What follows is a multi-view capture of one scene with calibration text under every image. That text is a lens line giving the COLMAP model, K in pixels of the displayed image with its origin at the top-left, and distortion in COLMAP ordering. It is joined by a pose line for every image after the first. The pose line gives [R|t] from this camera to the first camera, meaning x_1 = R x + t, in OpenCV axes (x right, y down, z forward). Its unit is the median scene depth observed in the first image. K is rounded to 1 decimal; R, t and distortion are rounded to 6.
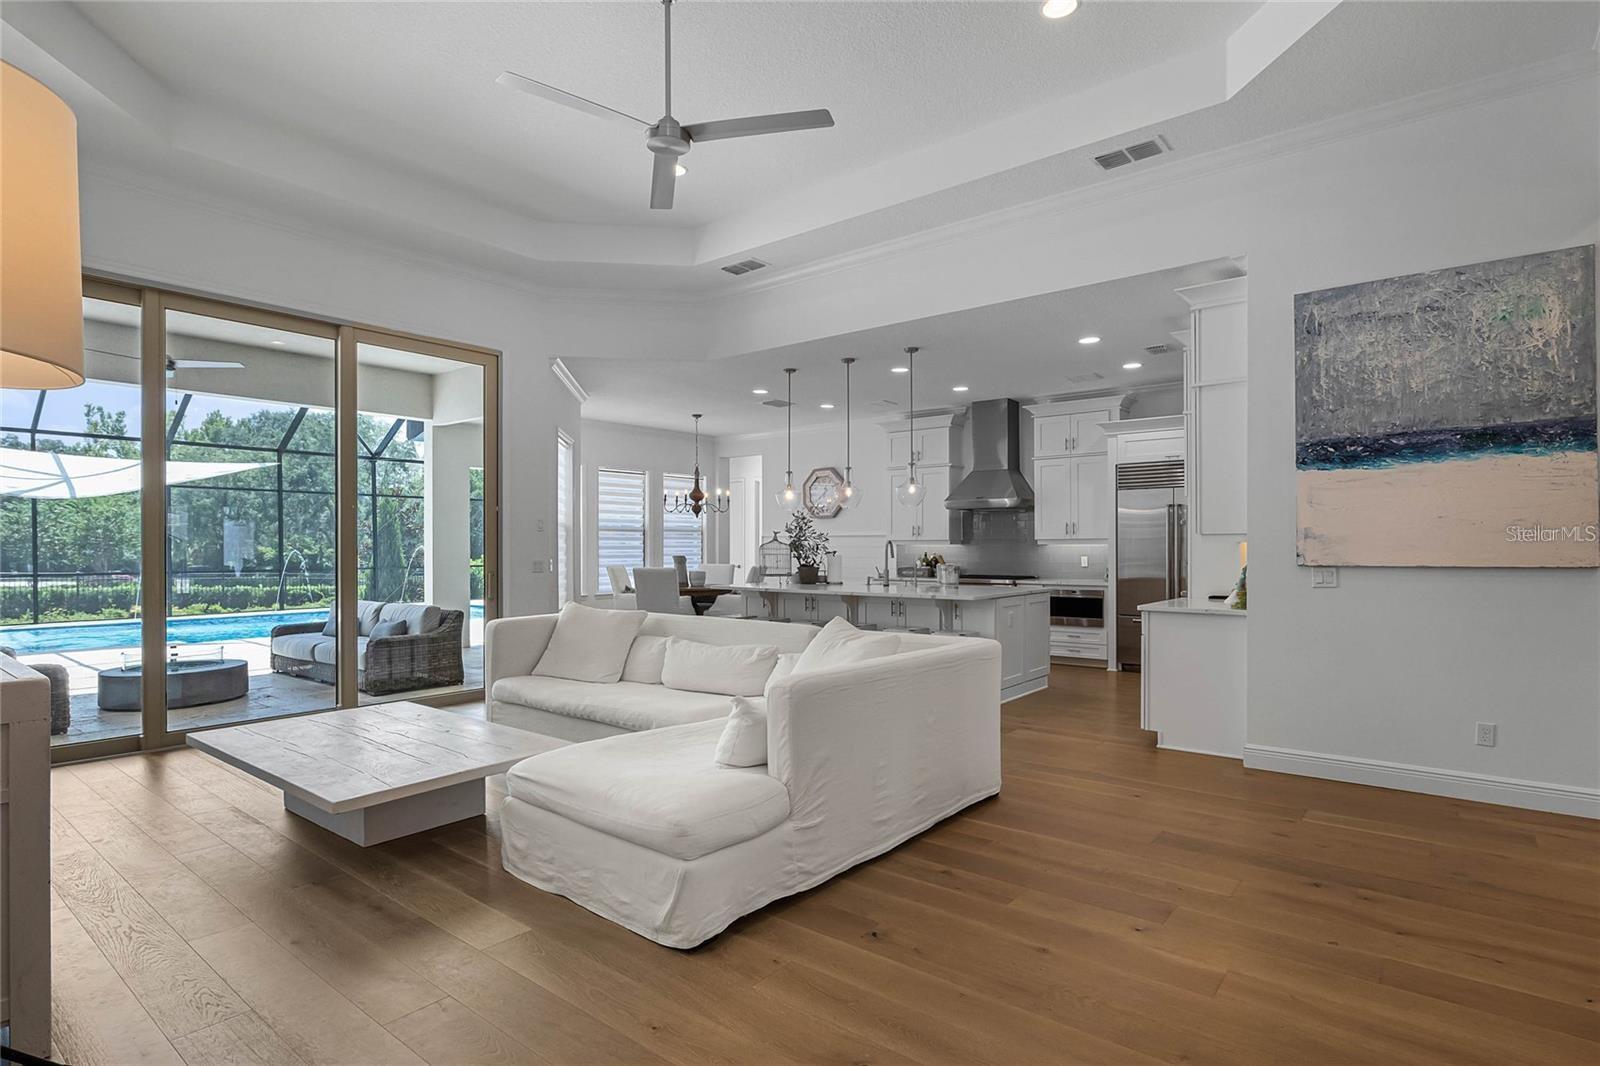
lens RADIAL K [[817.6, 0, 797.7], [0, 817.6, 540.1], [0, 0, 1]] dist [-0.004130, -0.001649]
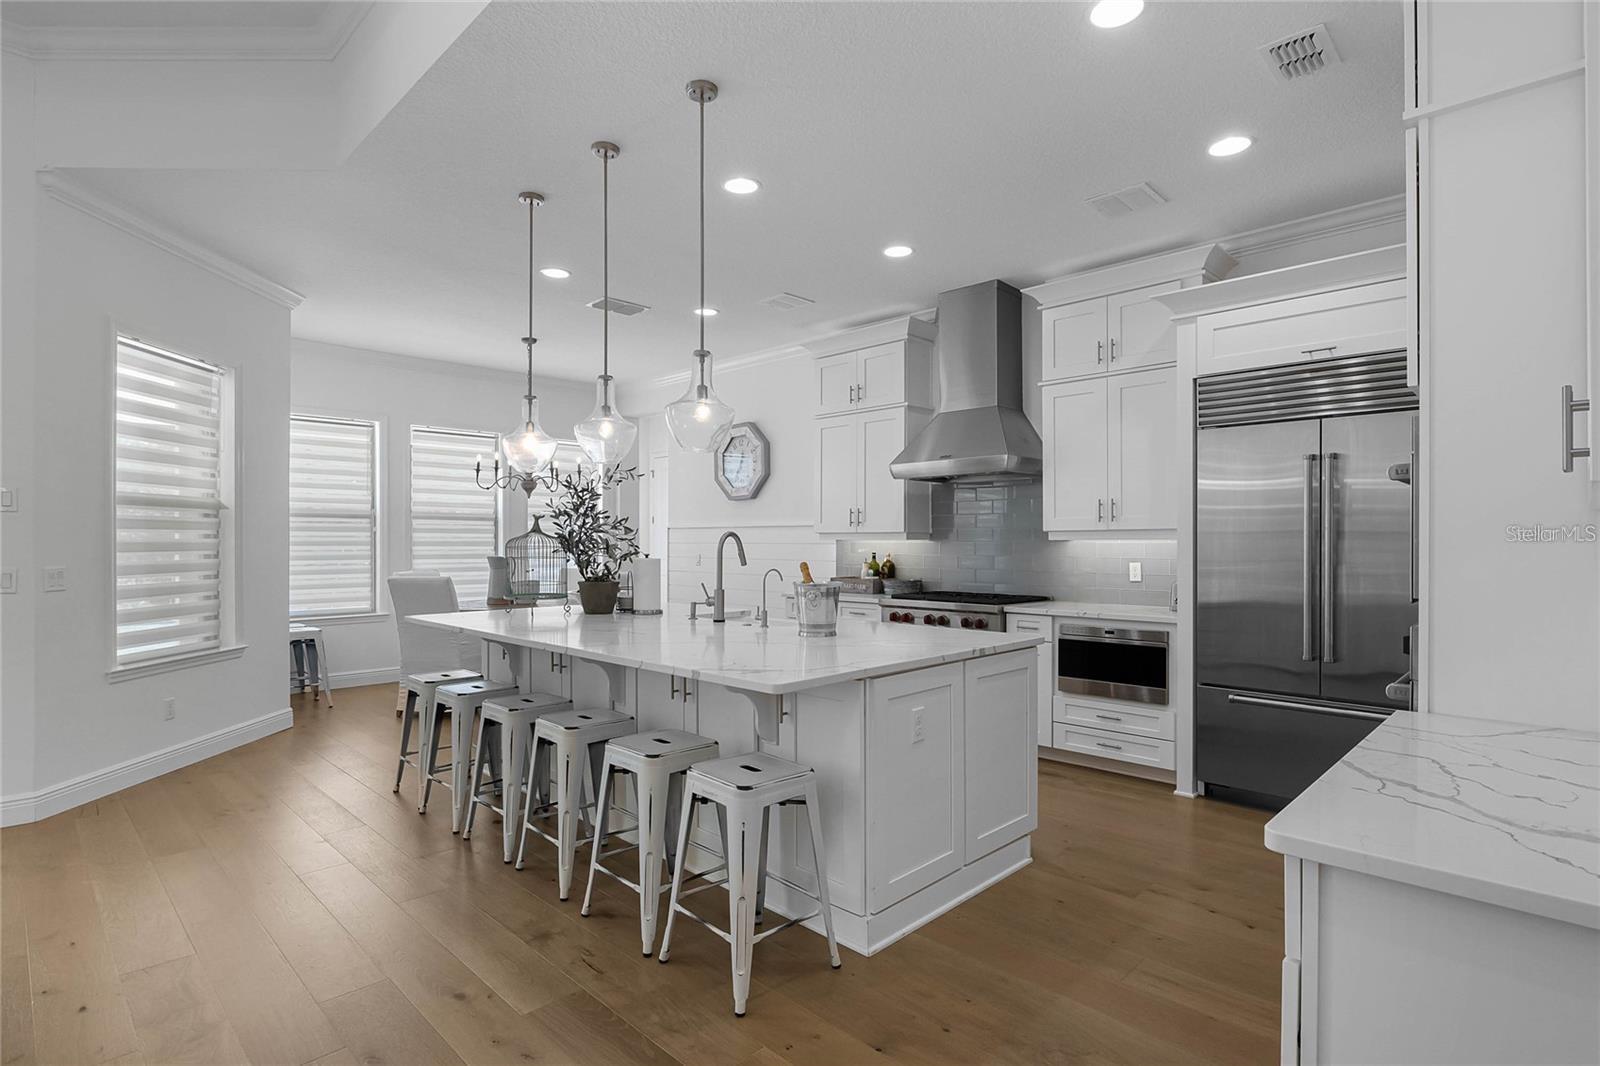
lens RADIAL K [[817.6, 0, 797.7], [0, 817.6, 540.1], [0, 0, 1]] dist [-0.004130, -0.001649]
pose [[0.996188, 0.002197, -0.087201, 0.189087], [-0.001679, 0.999981, 0.006013, 0.002433], [0.087212, -0.005843, 0.996173, 0.475402]]
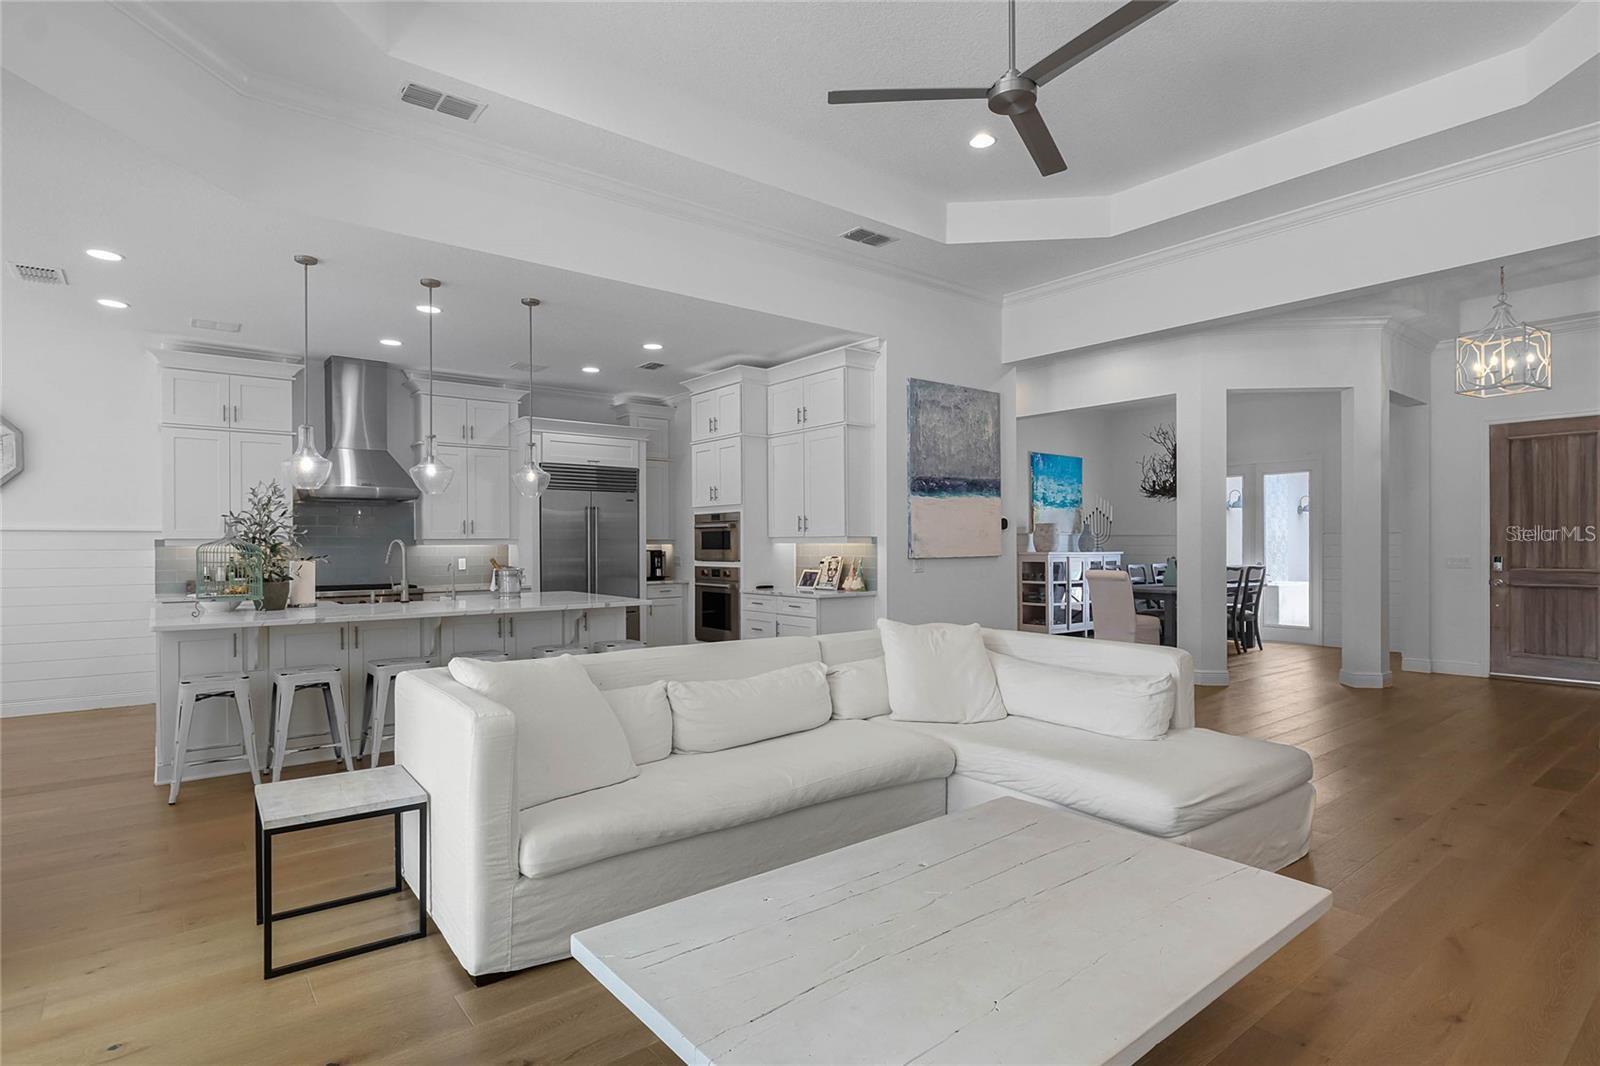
lens RADIAL K [[830.6, 0, 800.0], [0, 830.6, 544.5], [0, 0, 1]] dist [-0.002027, 0.000037]
pose [[0.211864, 0.001077, 0.977299, -0.503003], [-0.004041, 0.999992, -0.000226, 0.003633], [-0.977291, -0.003901, 0.211866, 0.475321]]
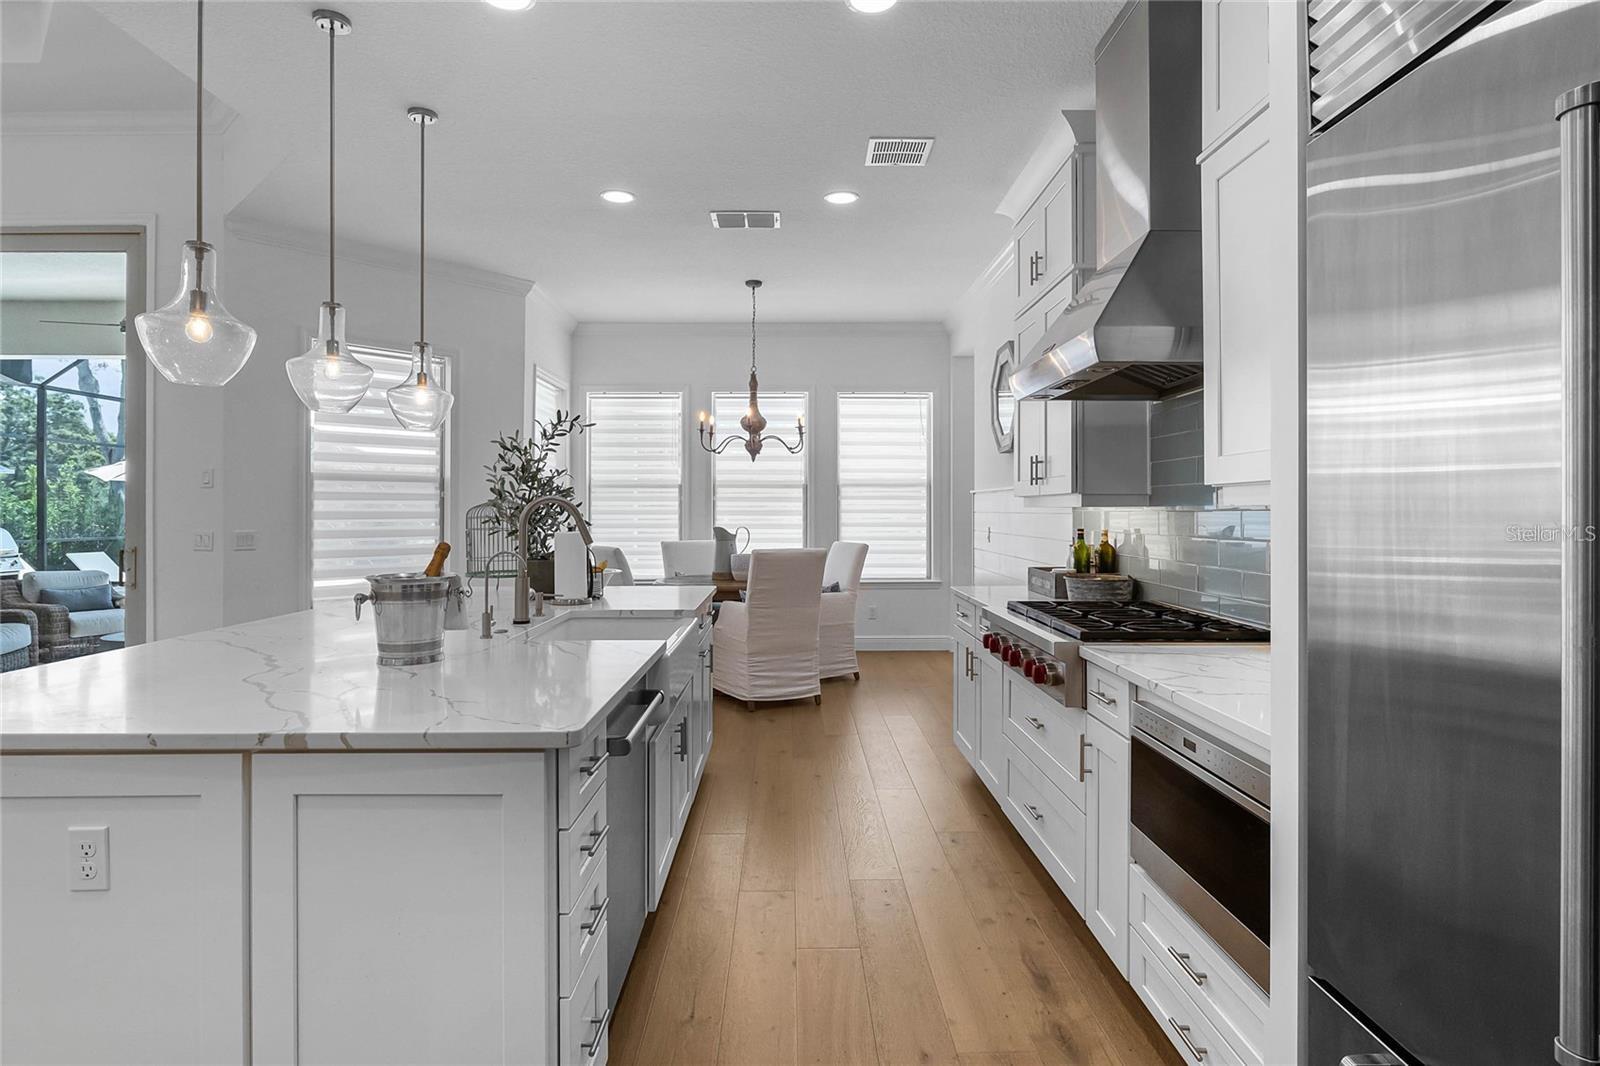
lens RADIAL K [[843.6, 0, 798.8], [0, 843.6, 506.9], [0, 0, 1]] dist [-0.001956, -0.000114]
pose [[0.644041, -0.001441, -0.764990, 0.455024], [0.004741, 0.999987, 0.002109, 0.004736], [0.764976, -0.004985, 0.644039, 0.824999]]
